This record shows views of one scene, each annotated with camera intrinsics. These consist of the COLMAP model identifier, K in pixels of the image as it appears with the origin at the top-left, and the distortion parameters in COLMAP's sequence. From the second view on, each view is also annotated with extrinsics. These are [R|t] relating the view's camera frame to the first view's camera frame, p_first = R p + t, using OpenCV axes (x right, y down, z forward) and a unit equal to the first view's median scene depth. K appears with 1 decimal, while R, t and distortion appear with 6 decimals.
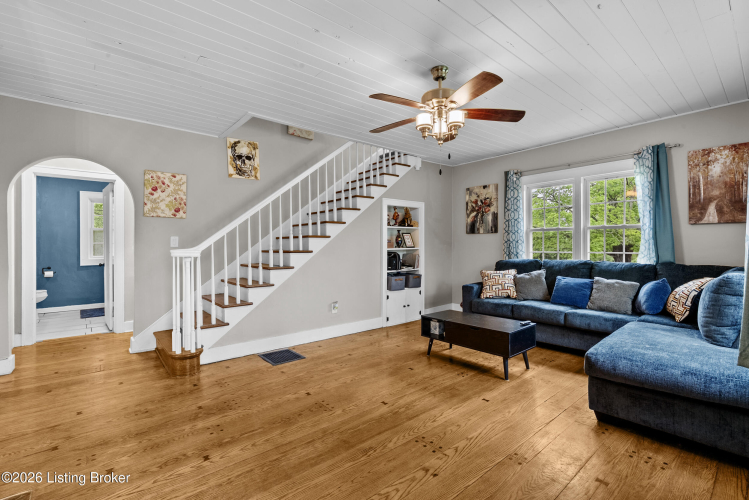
lens RADIAL K [[339.8, 0, 376.6], [0, 339.8, 244.6], [0, 0, 1]] dist [-0.002053, 0.000746]
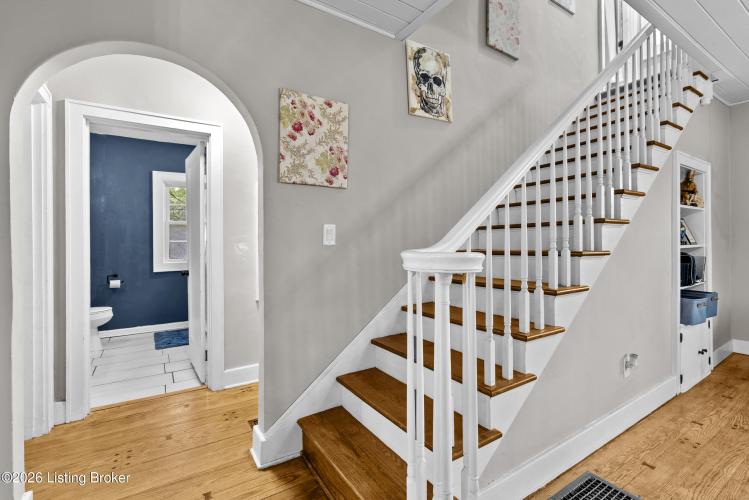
lens RADIAL K [[339.8, 0, 376.0], [0, 339.8, 242.9], [0, 0, 1]] dist [-0.002053, 0.000746]
pose [[0.991933, -0.007237, -0.126554, -0.429180], [0.007149, 0.999974, -0.001149, 0.004752], [0.126559, 0.000235, 0.991959, 0.470493]]
